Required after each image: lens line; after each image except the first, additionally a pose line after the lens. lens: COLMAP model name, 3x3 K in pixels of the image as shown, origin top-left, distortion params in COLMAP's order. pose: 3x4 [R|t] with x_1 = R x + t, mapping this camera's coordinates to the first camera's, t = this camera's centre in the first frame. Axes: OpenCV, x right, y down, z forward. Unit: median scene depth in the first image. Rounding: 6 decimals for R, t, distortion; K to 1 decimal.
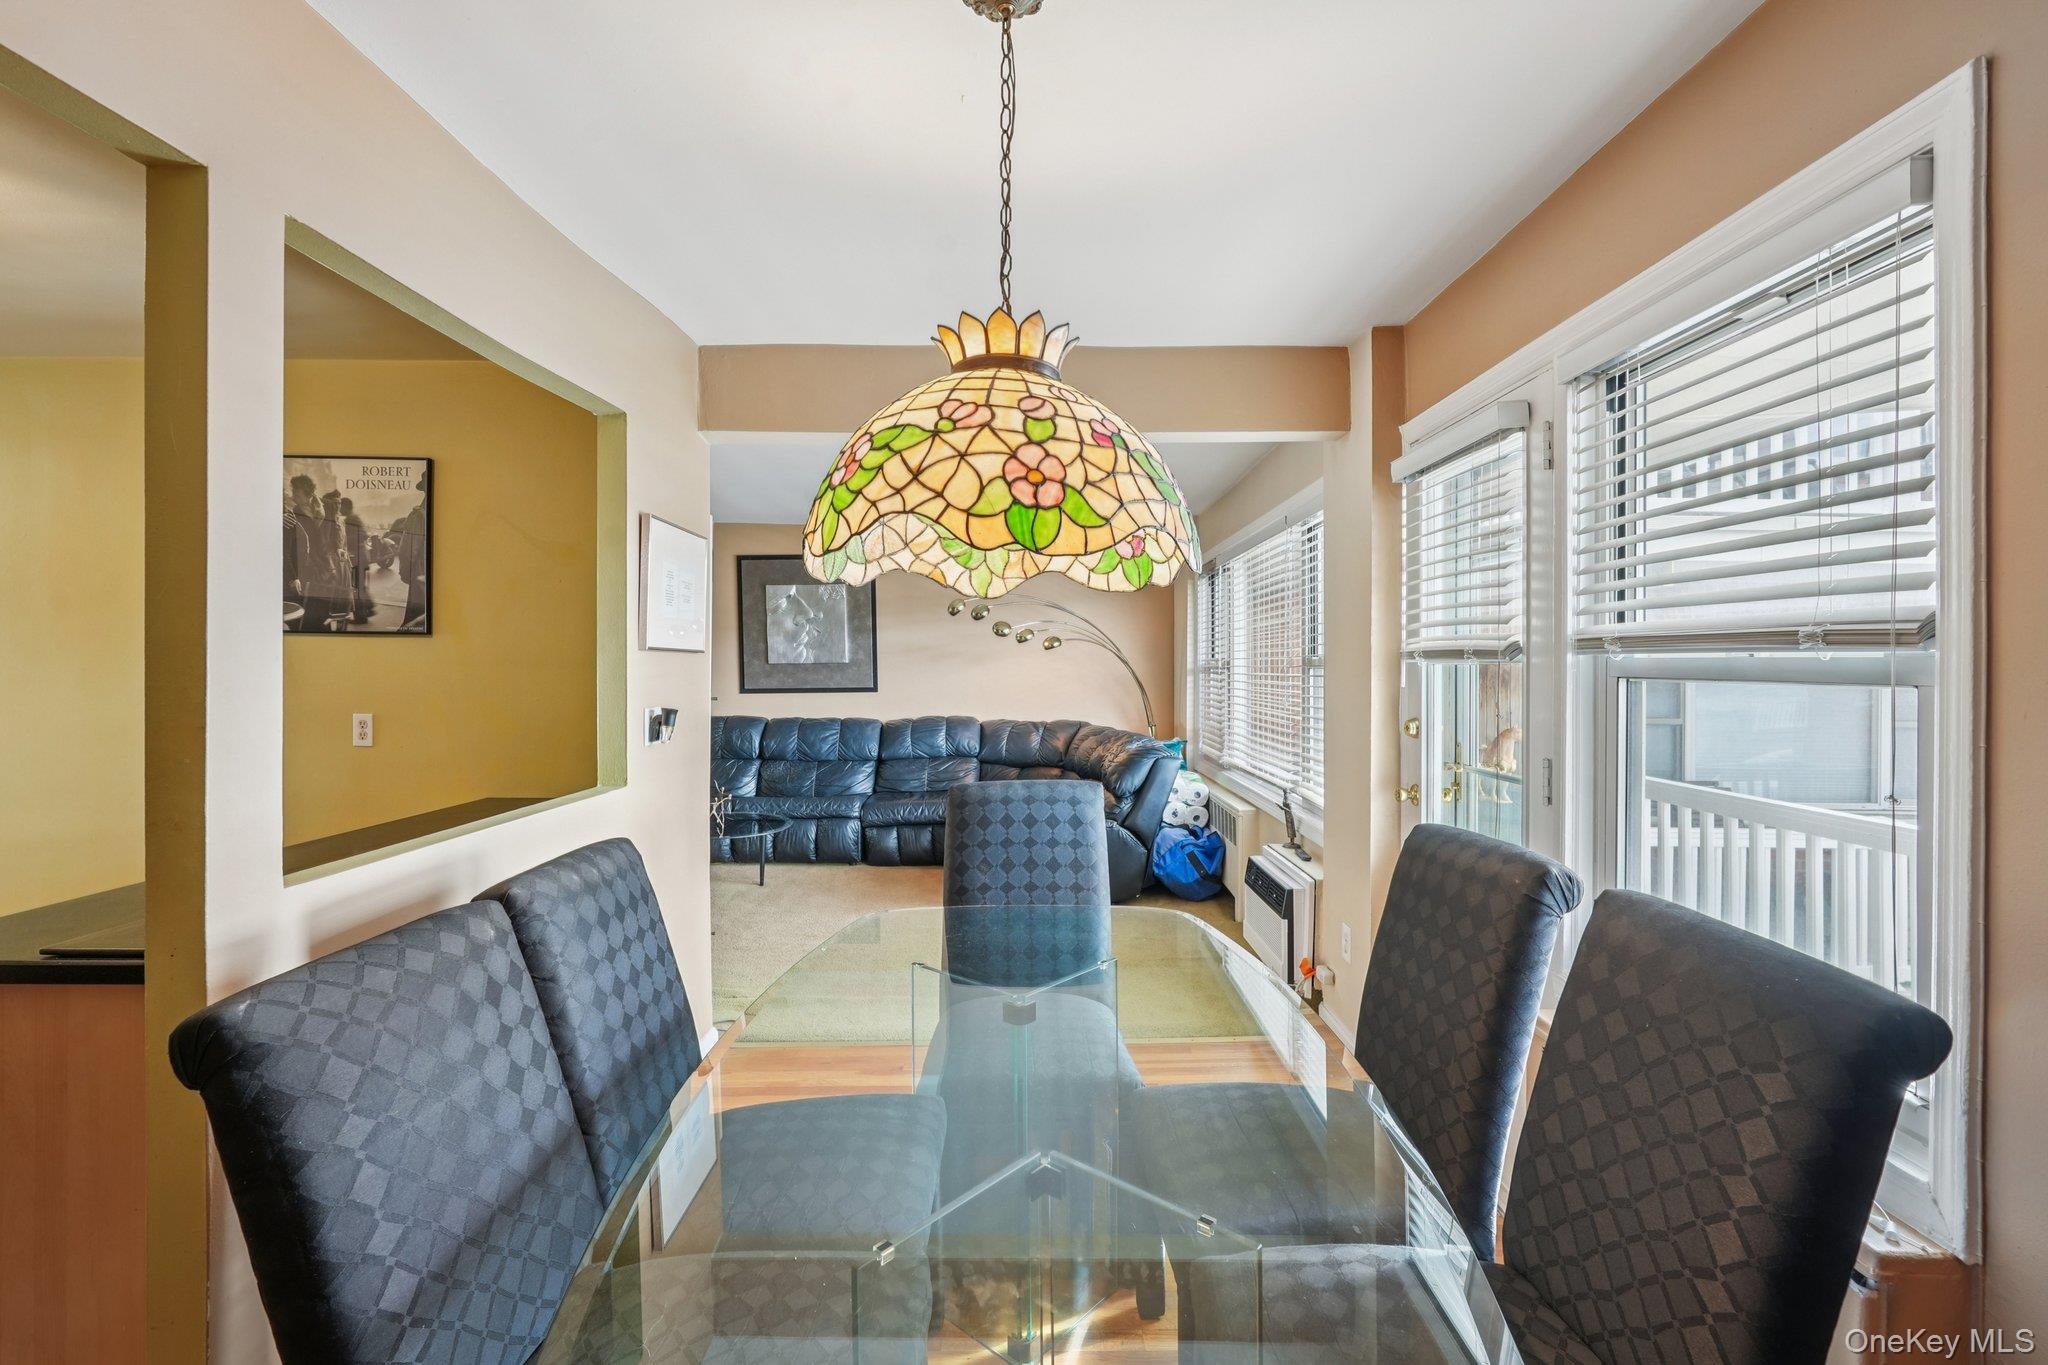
lens RADIAL K [[911.0, 0, 1017.7], [0, 911.0, 668.2], [0, 0, 1]] dist [-0.011715, 0.006014]
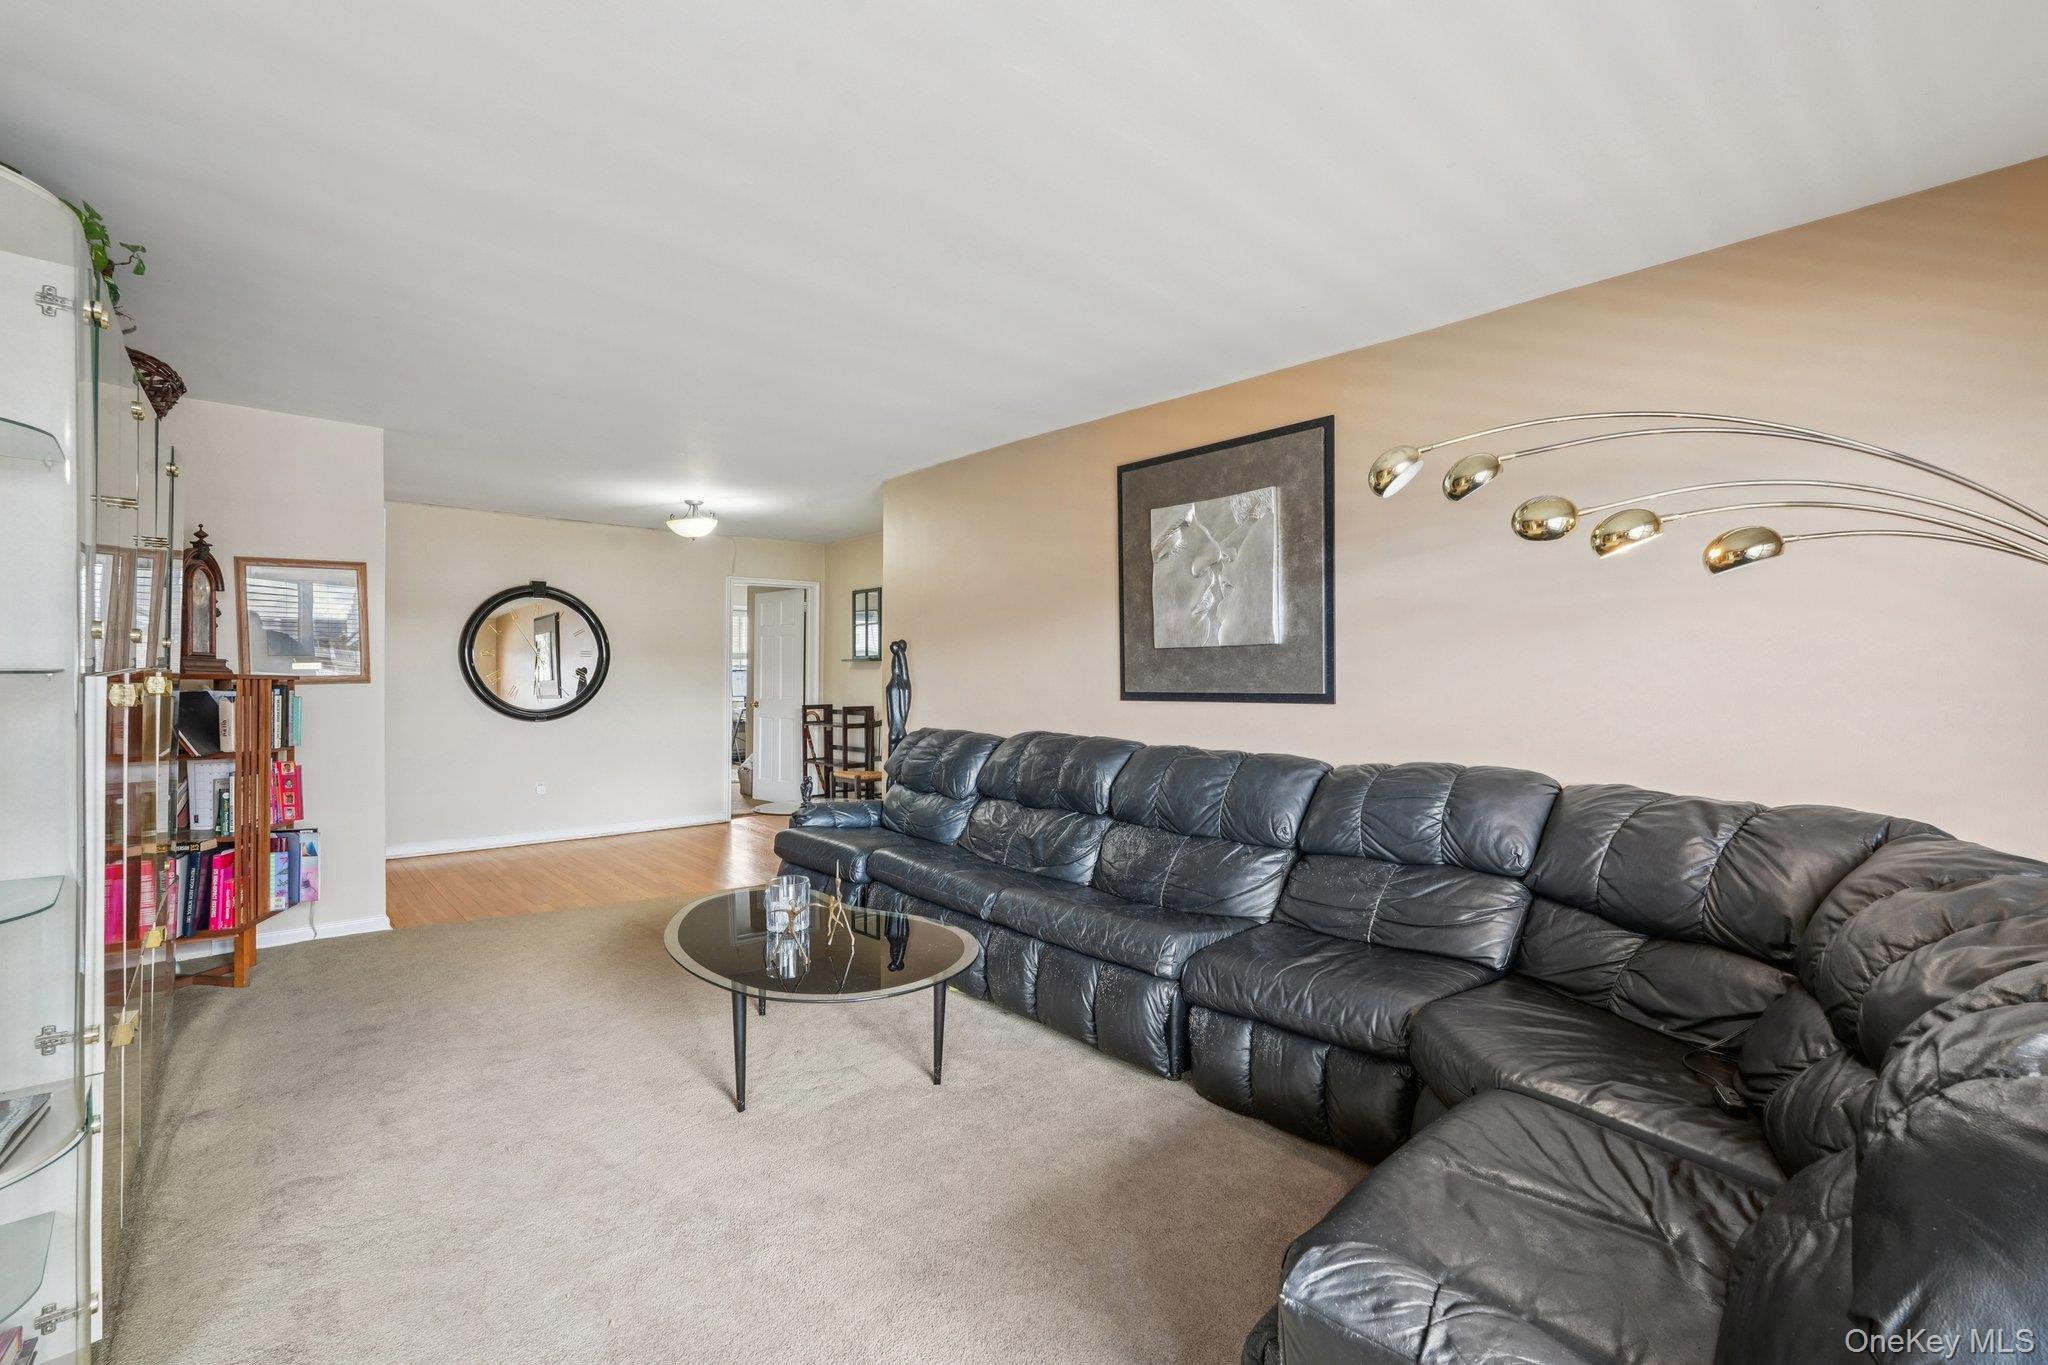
lens RADIAL K [[911.0, 0, 1008.2], [0, 911.0, 685.4], [0, 0, 1]] dist [-0.011715, 0.006014]
pose [[0.669483, 0.010682, -0.742751, 0.090758], [-0.011380, 0.999927, 0.004123, 0.017717], [0.742740, 0.005693, 0.669556, 0.579637]]
